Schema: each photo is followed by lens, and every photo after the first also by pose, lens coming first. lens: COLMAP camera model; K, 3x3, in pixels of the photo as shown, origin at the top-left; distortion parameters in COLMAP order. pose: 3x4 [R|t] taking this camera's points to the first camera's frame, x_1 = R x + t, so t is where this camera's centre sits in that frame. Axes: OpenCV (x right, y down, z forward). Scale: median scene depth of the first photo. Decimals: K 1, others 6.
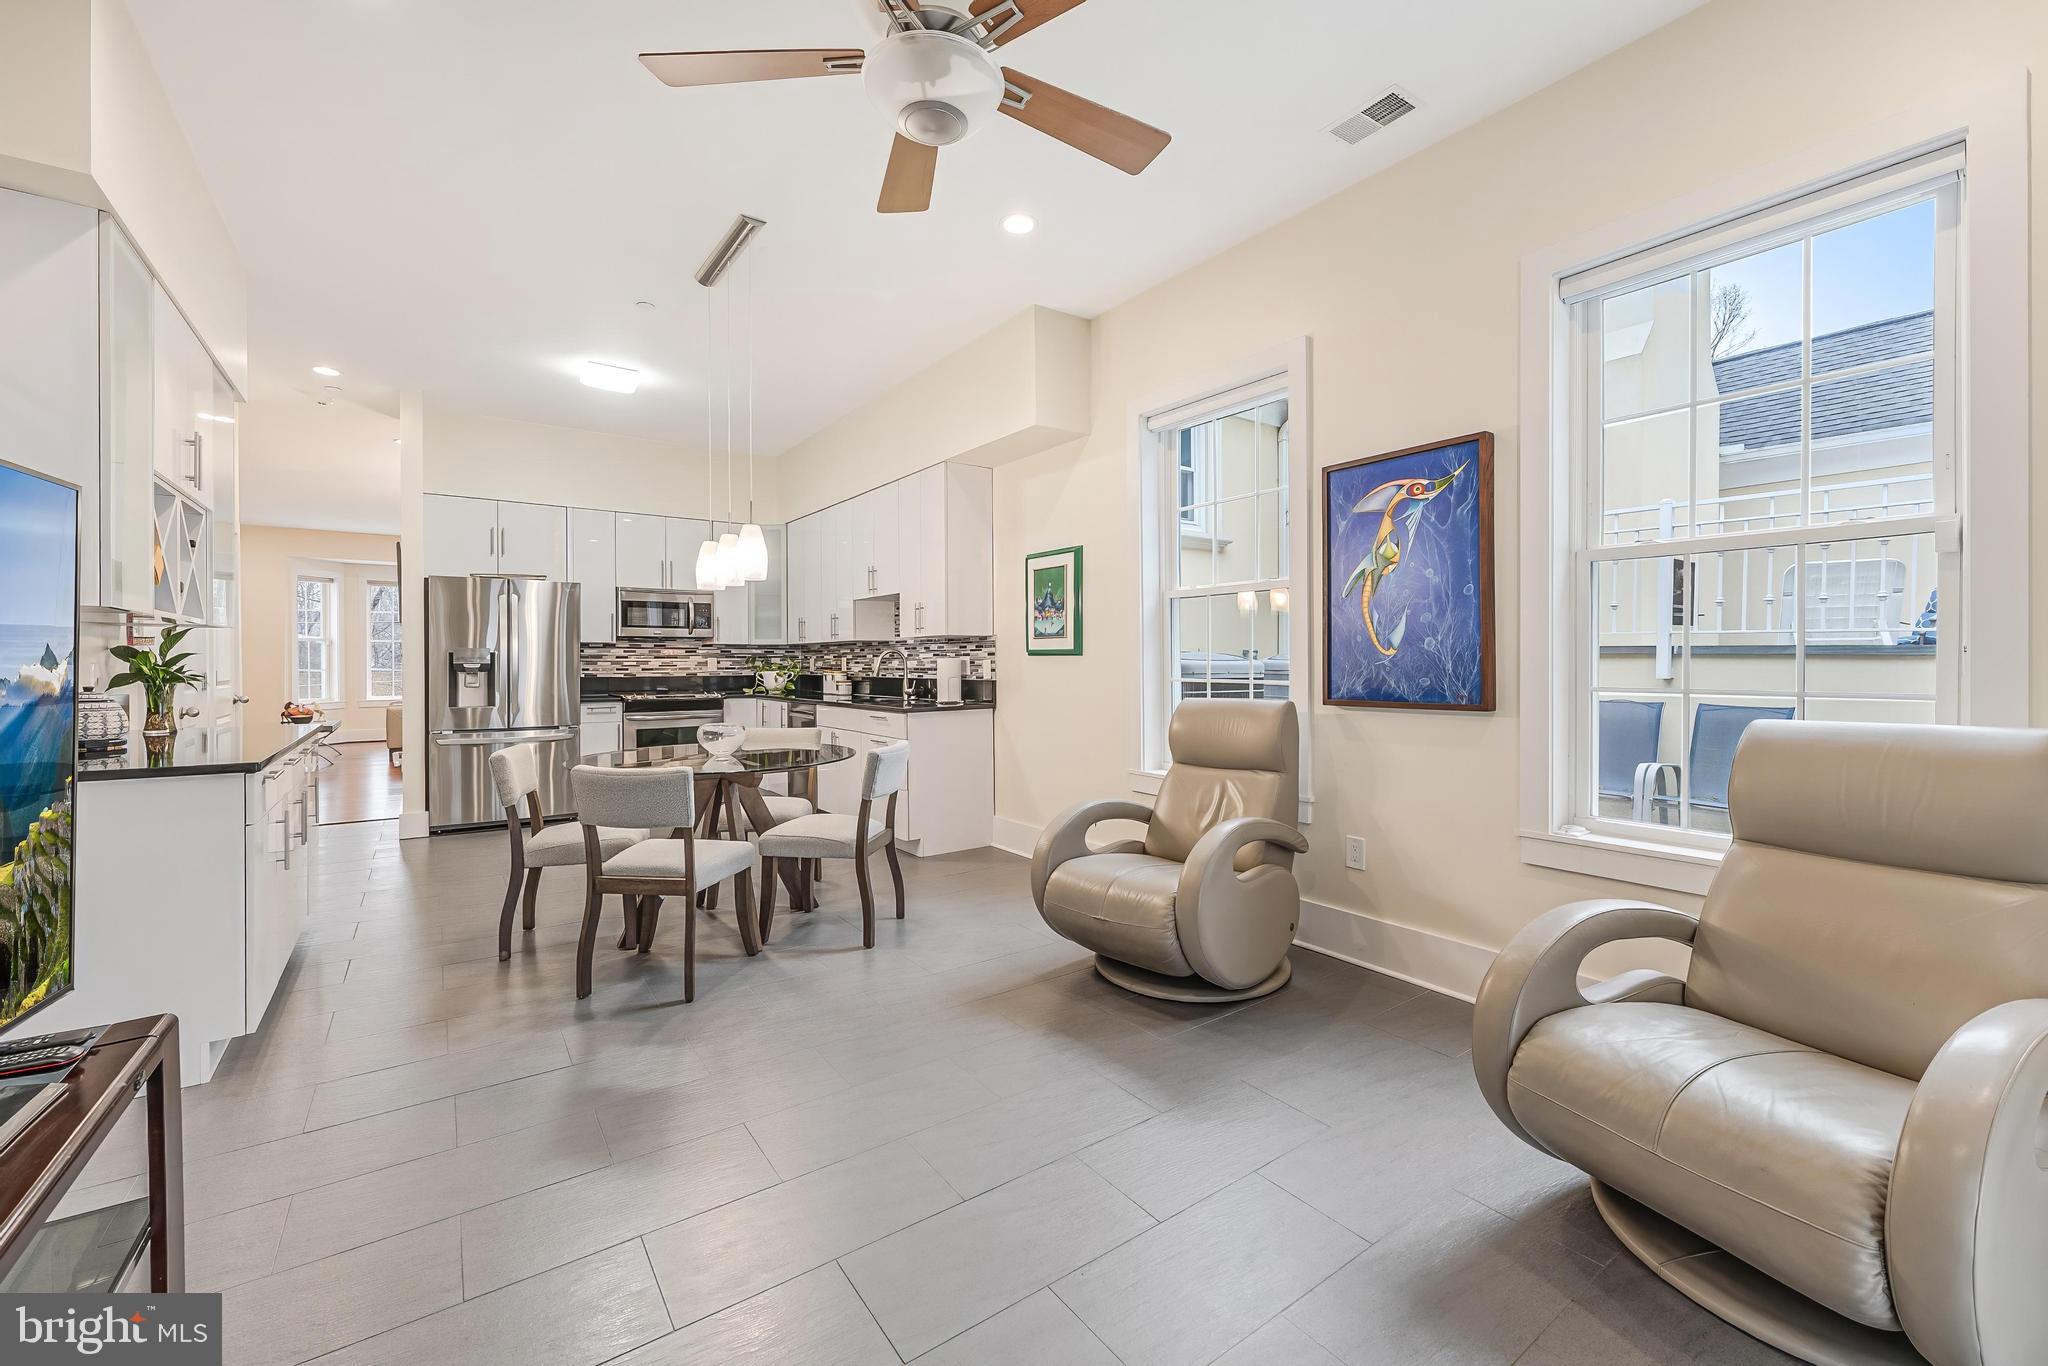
lens RADIAL K [[825.6, 0, 1022.4], [0, 825.6, 669.3], [0, 0, 1]] dist [0.003620, -0.000436]
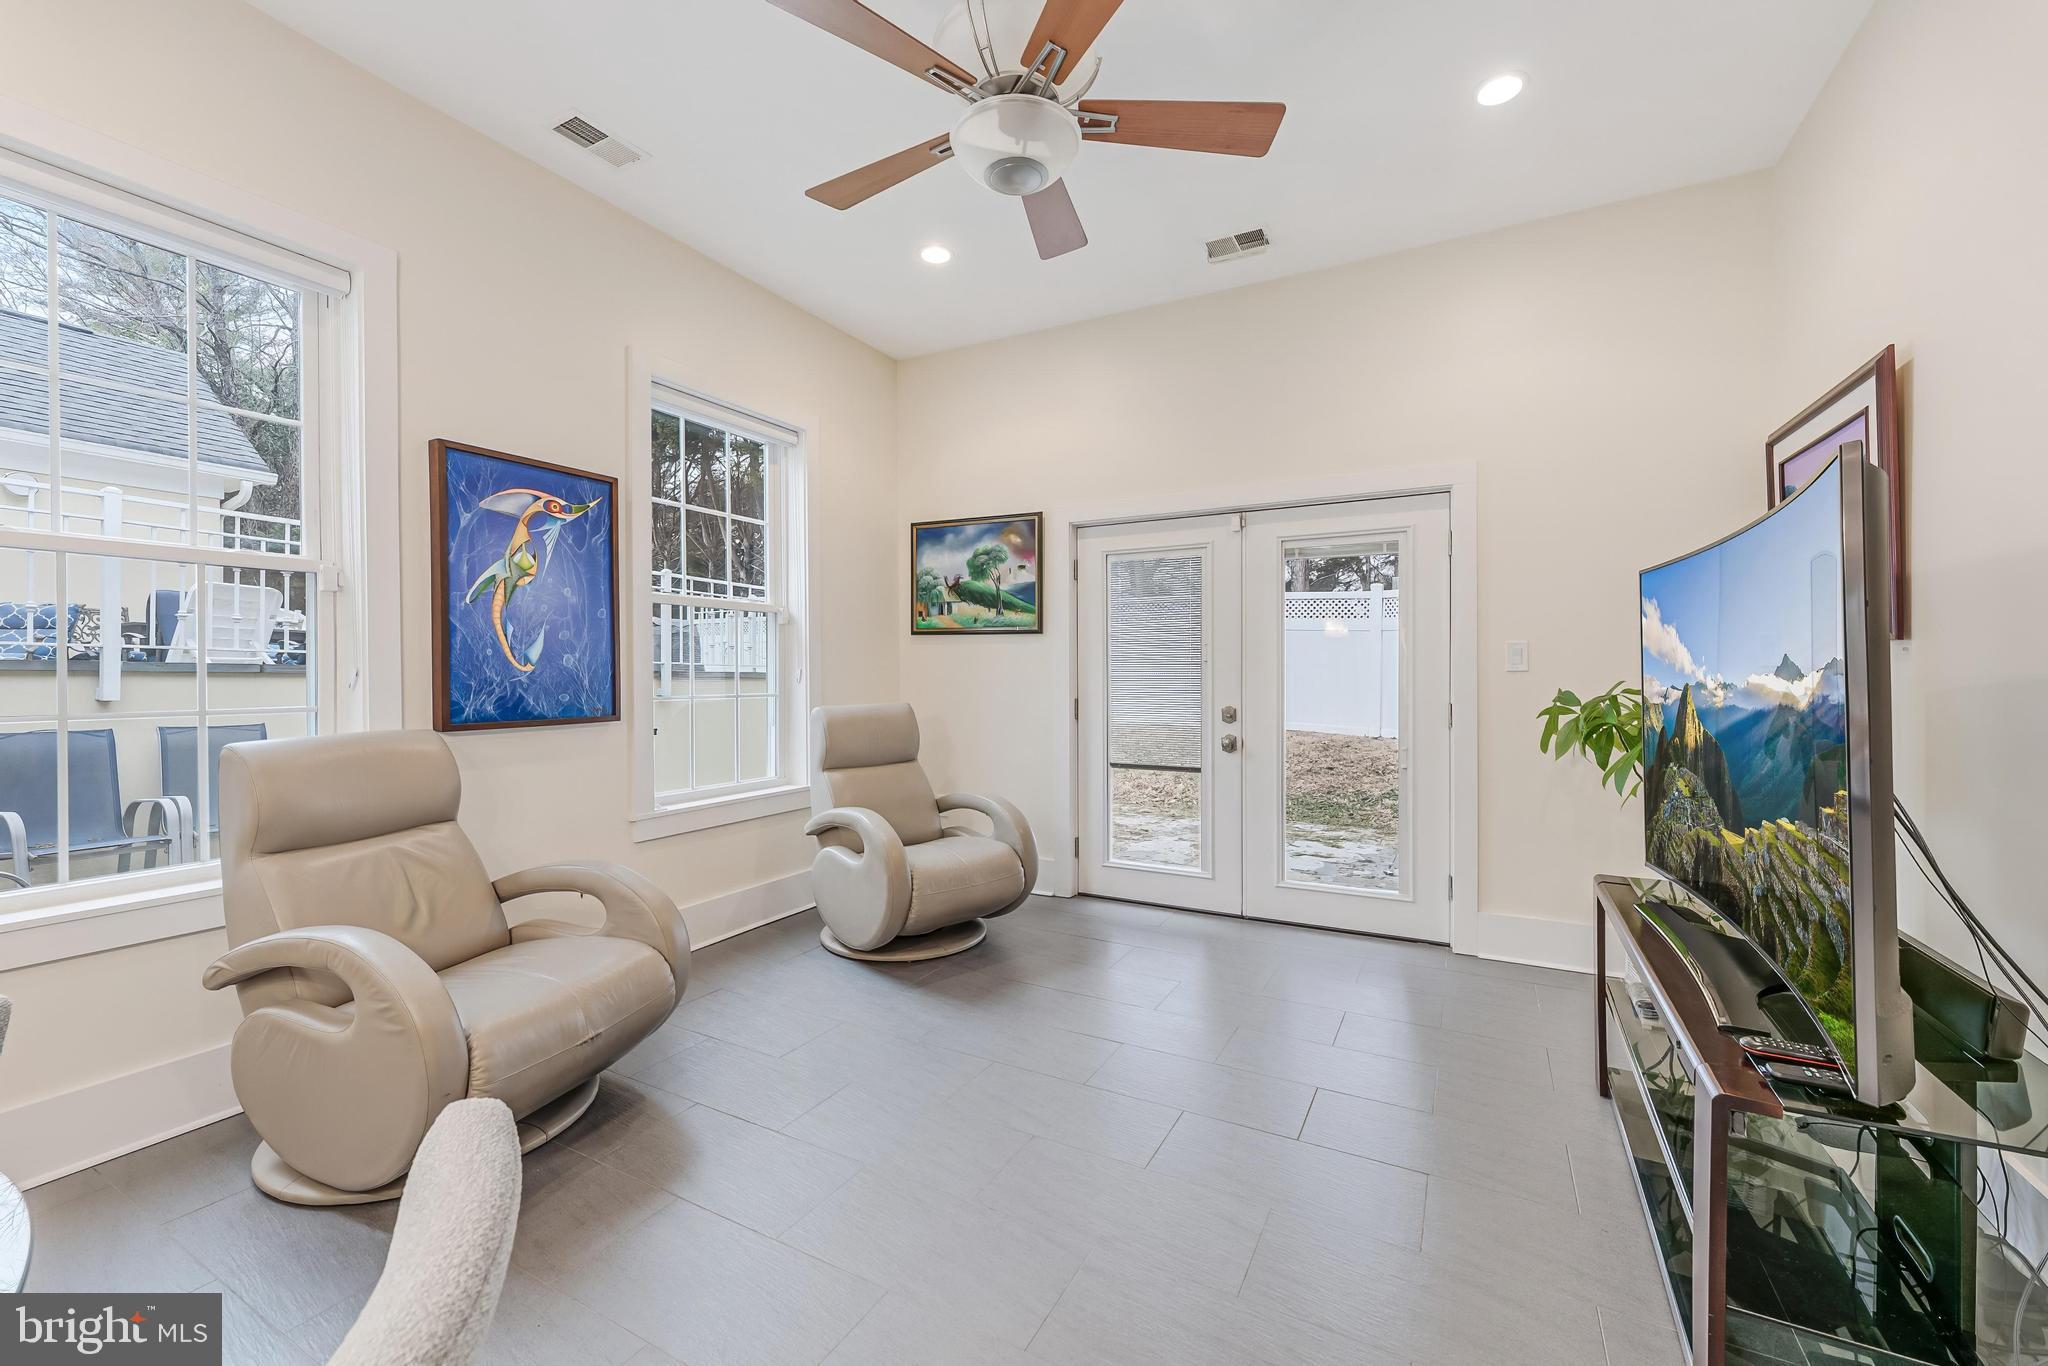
lens RADIAL K [[825.6, 0, 1031.6], [0, 825.6, 680.1], [0, 0, 1]] dist [0.003620, -0.000436]
pose [[-0.446716, -0.003467, 0.894669, -0.424191], [0.013689, 0.999849, 0.010710, -0.005845], [-0.894571, 0.017032, -0.446601, 0.578231]]
